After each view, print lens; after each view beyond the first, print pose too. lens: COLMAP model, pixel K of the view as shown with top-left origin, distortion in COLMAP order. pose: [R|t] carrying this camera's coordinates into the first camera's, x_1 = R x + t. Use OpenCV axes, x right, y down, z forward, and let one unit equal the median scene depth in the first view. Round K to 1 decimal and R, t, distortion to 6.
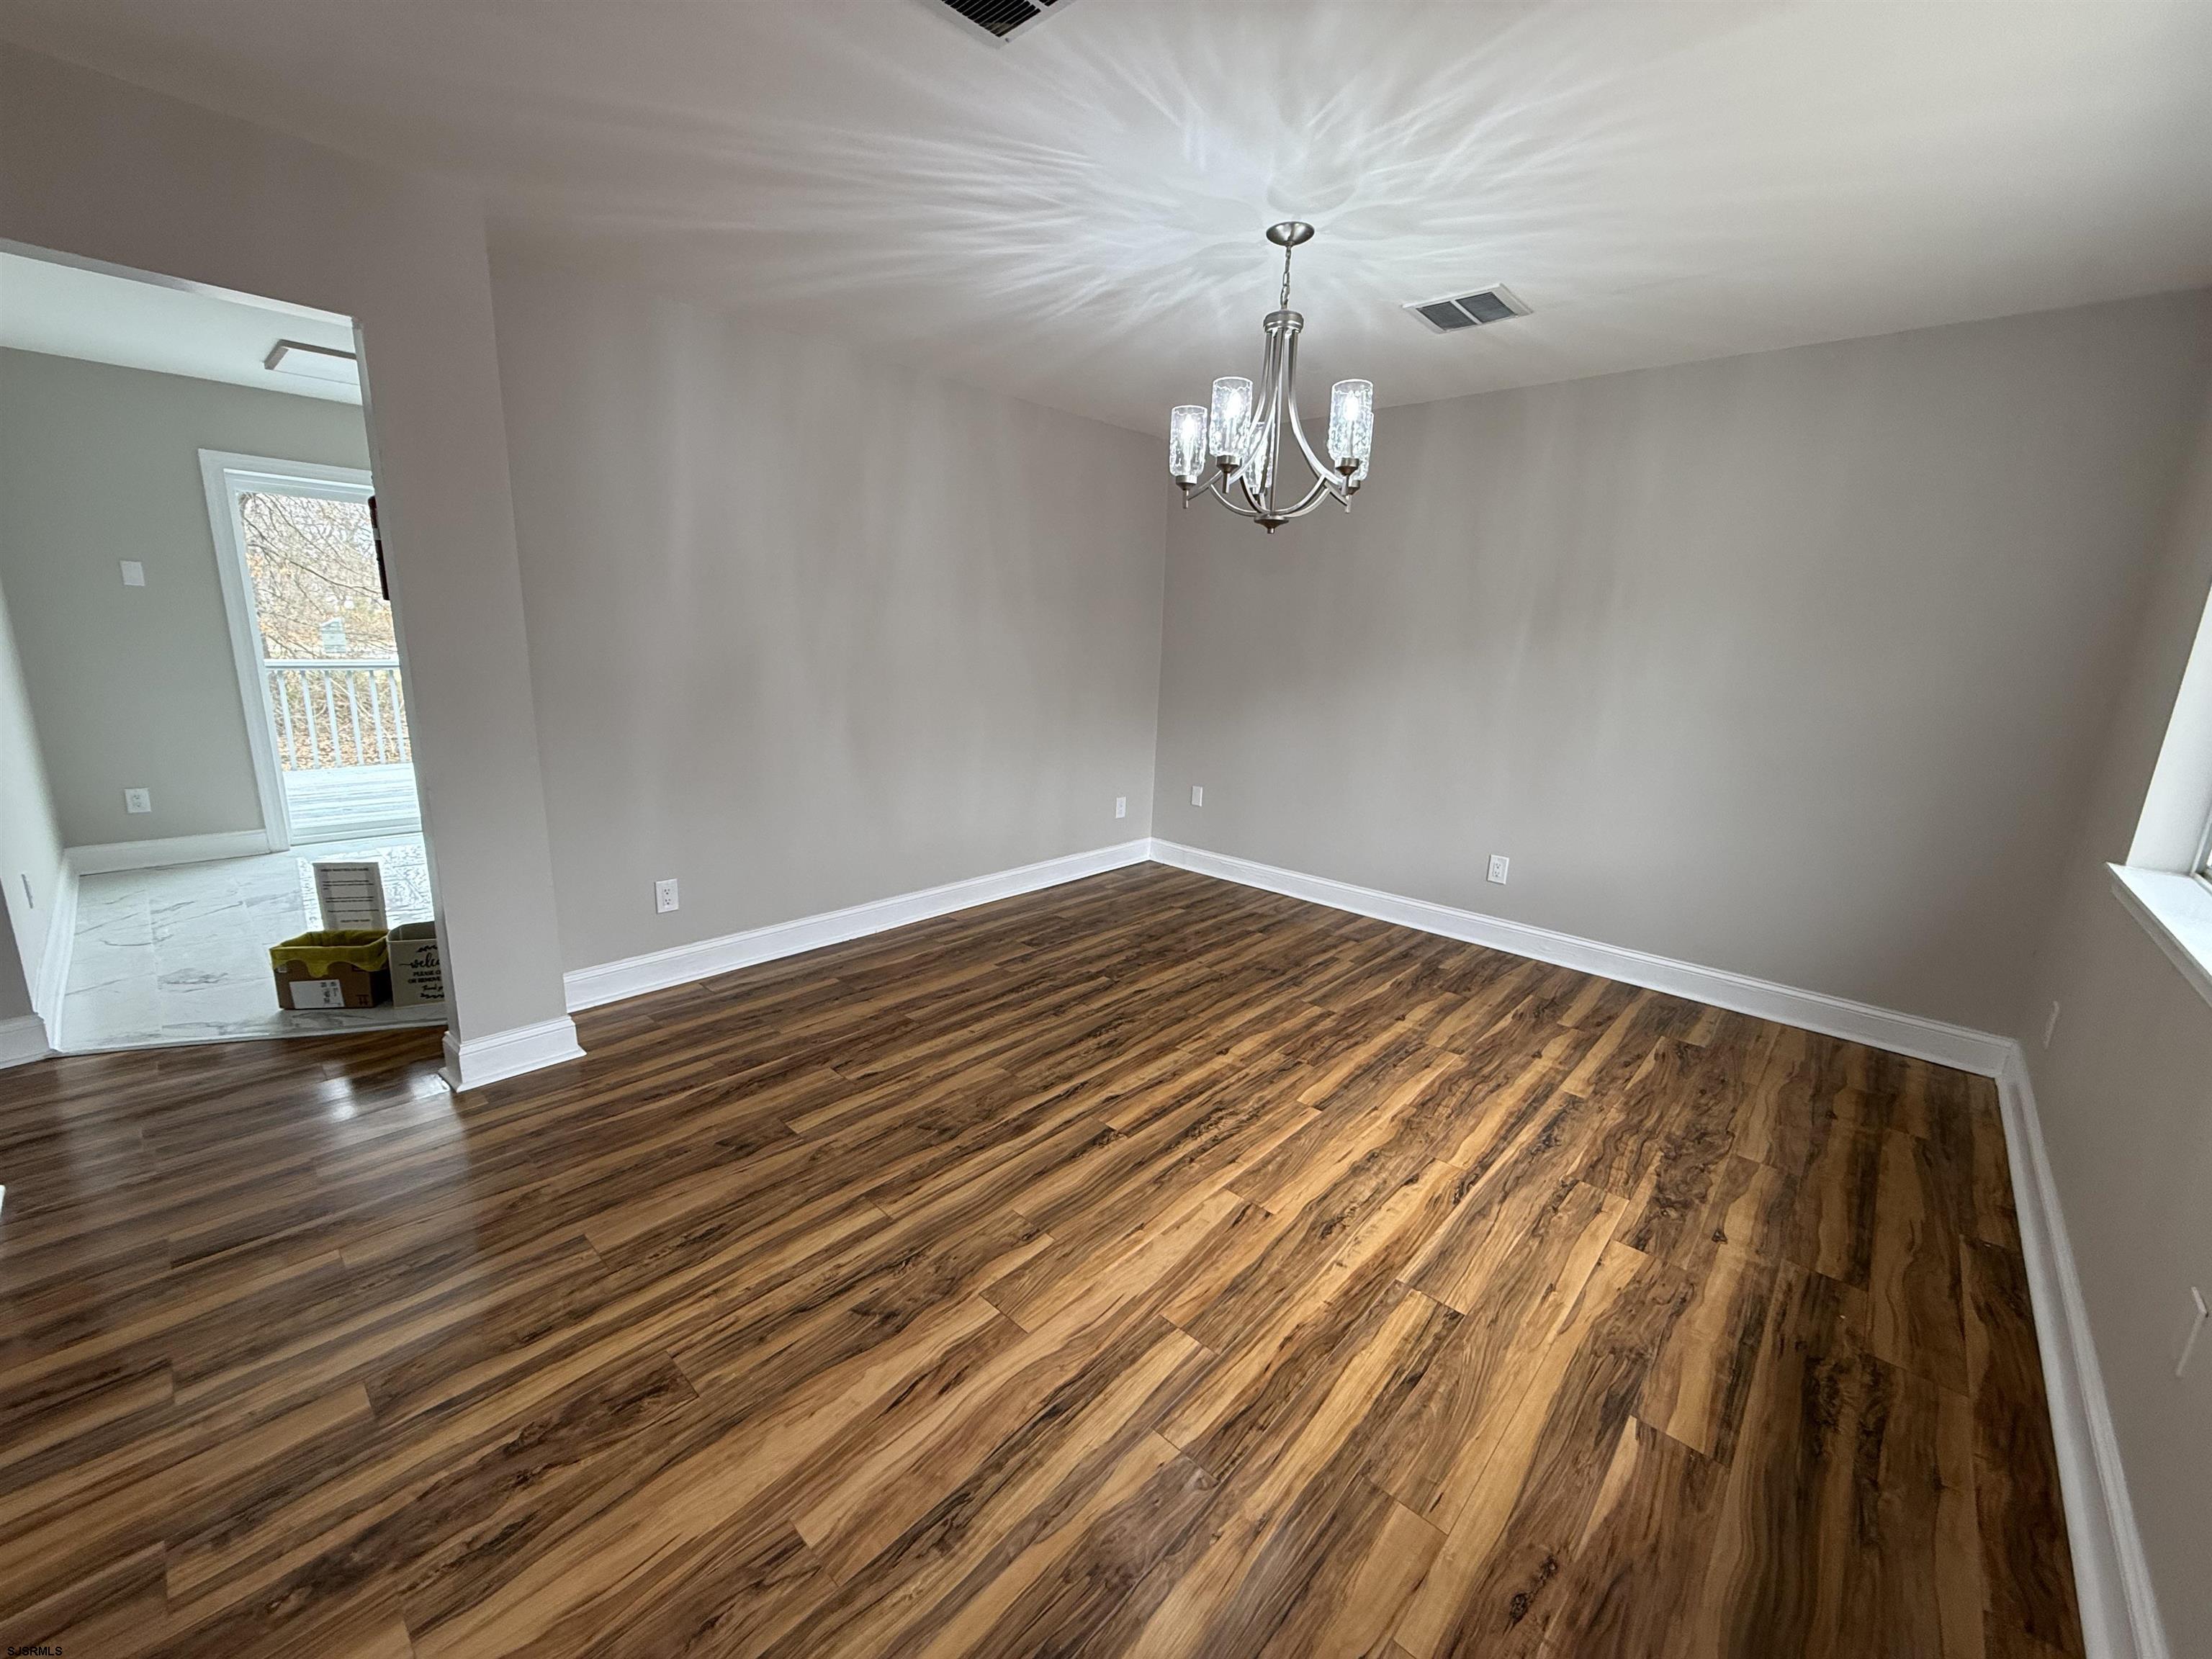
lens RADIAL K [[881.5, 0, 1102.0], [0, 881.5, 826.4], [0, 0, 1]] dist [0.001094, -0.000204]
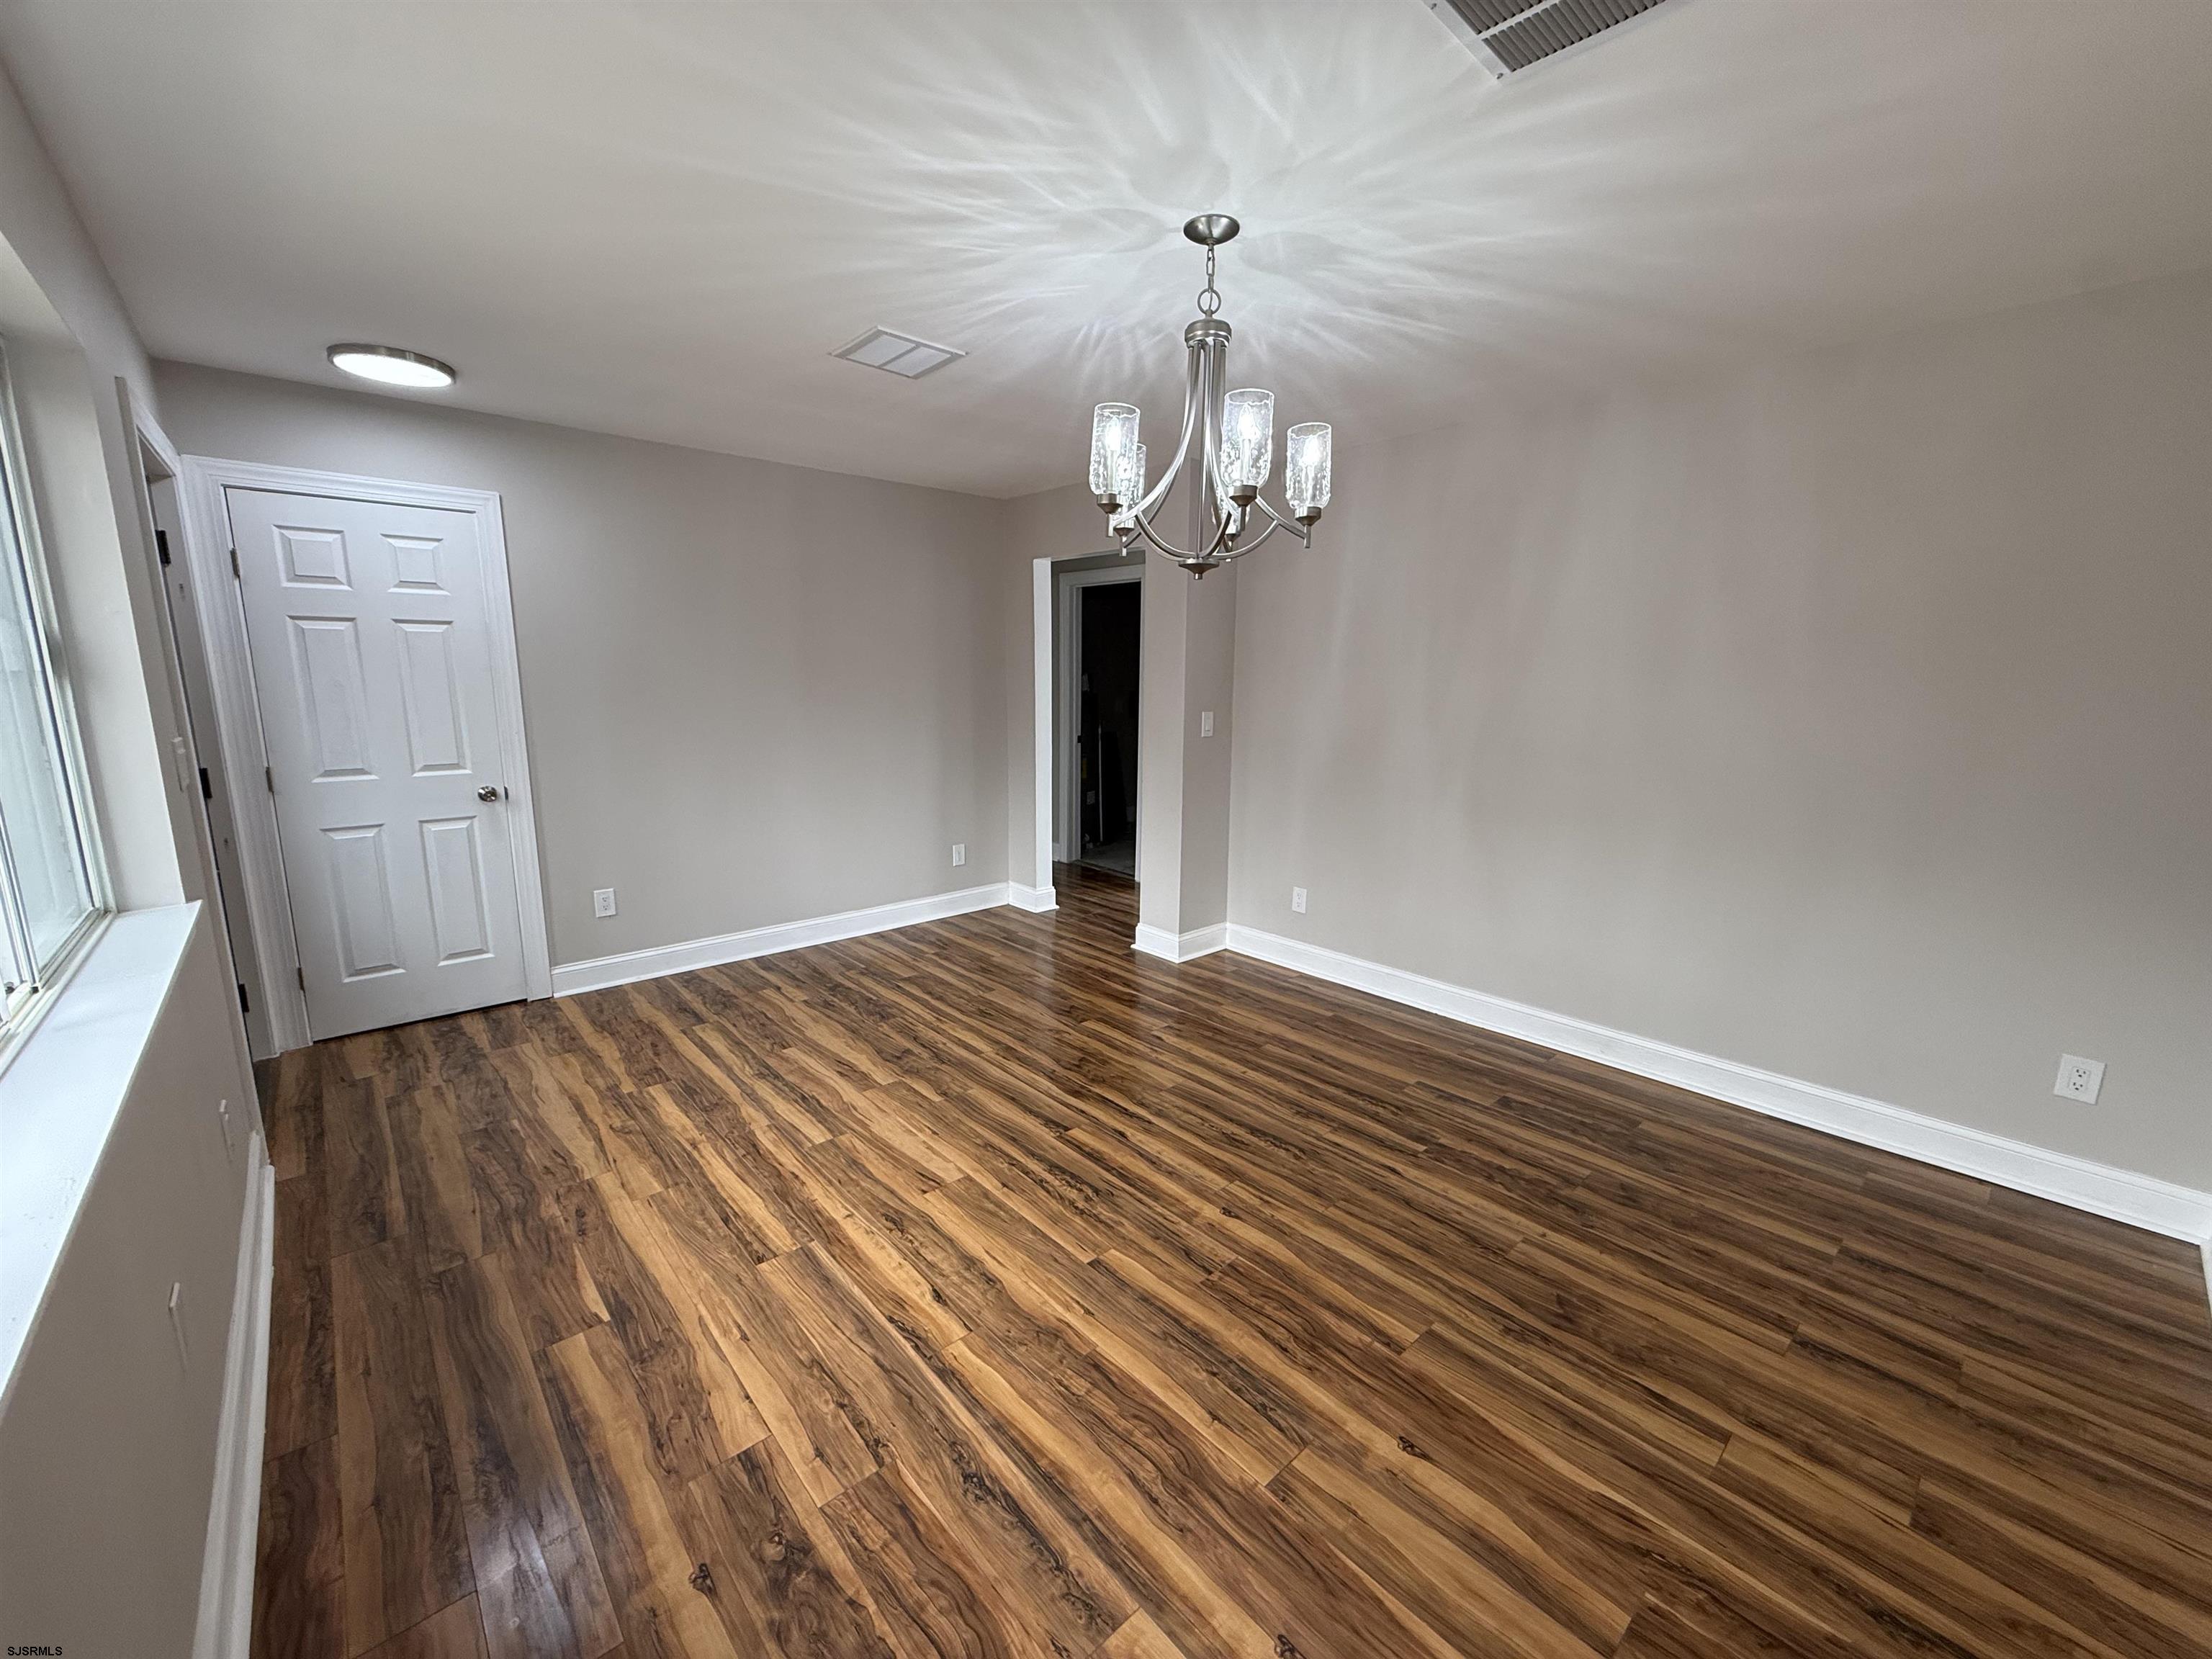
lens RADIAL K [[881.5, 0, 1102.0], [0, 881.5, 826.4], [0, 0, 1]] dist [0.001094, -0.000204]
pose [[-0.099790, 0.137689, -0.985436, 1.069536], [-0.227476, 0.960993, 0.157309, -0.218475], [0.968657, 0.239861, -0.064577, 1.026340]]
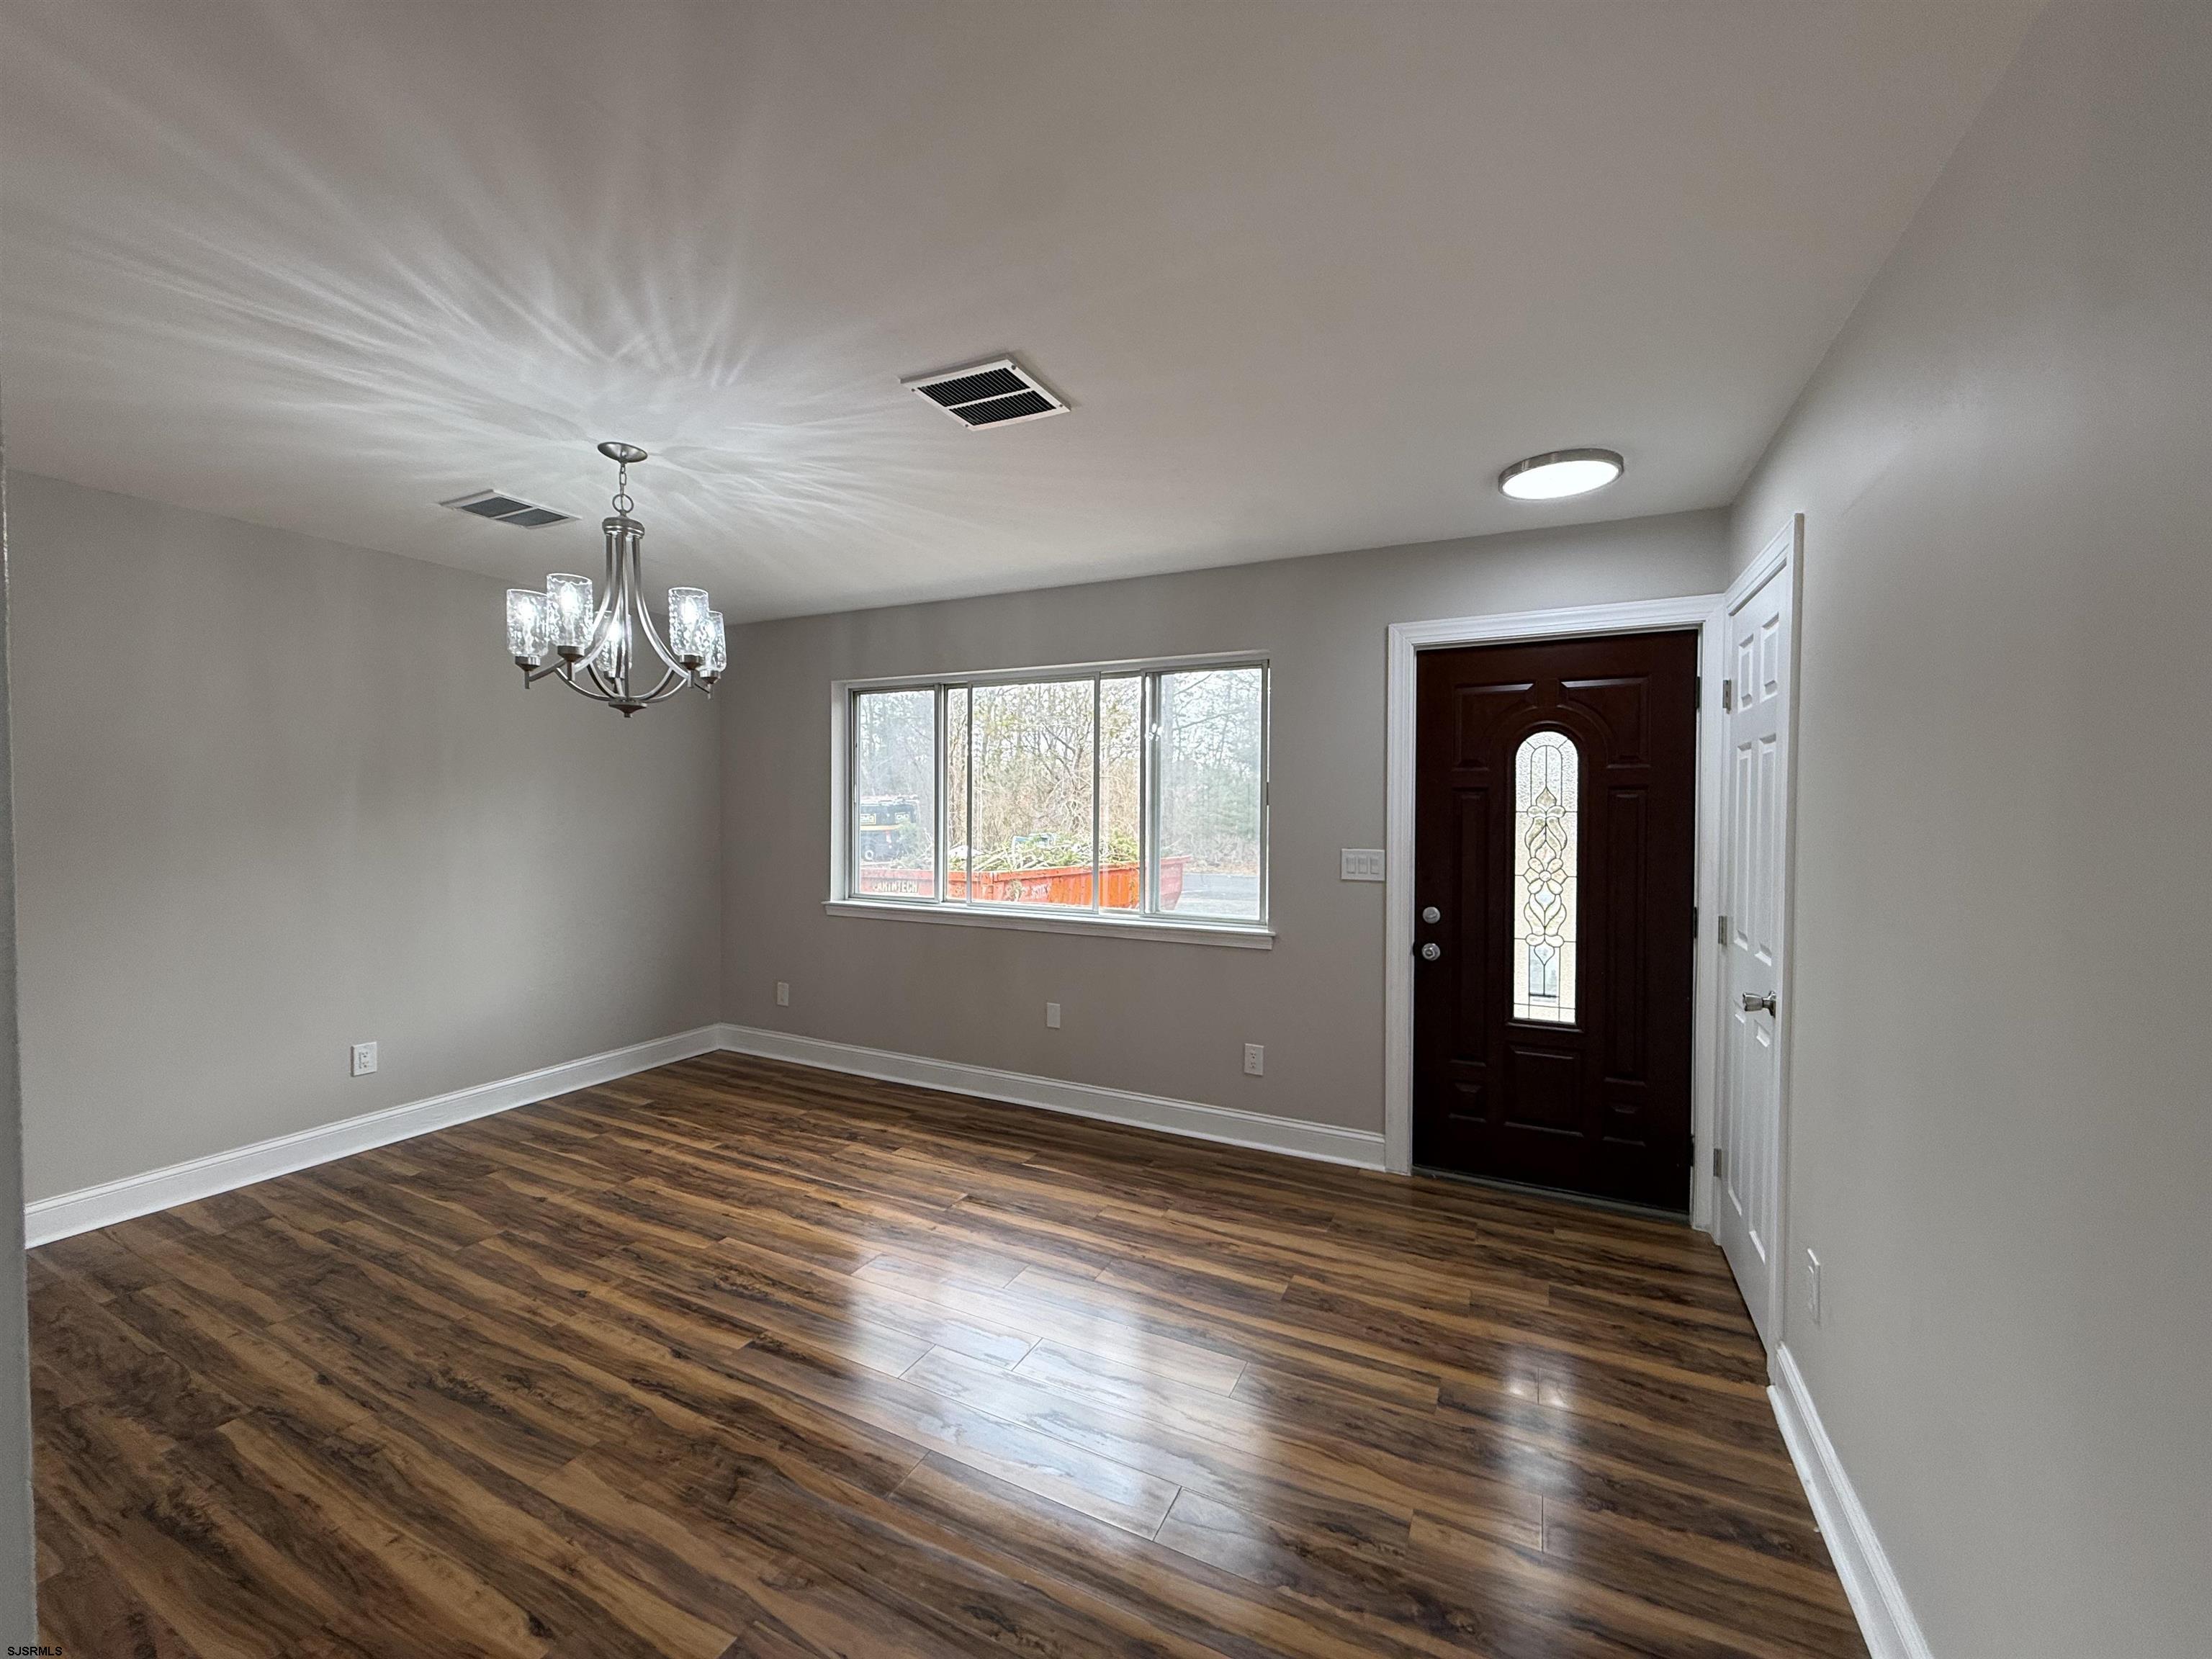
lens RADIAL K [[873.8, 0, 1102.2], [0, 873.8, 829.9], [0, 0, 1]] dist [0.000117, 0.000014]
pose [[-0.275474, -0.061223, 0.959357, -0.943627], [0.192104, 0.974334, 0.117340, -0.220682], [-0.941918, 0.216620, -0.256643, 0.773253]]
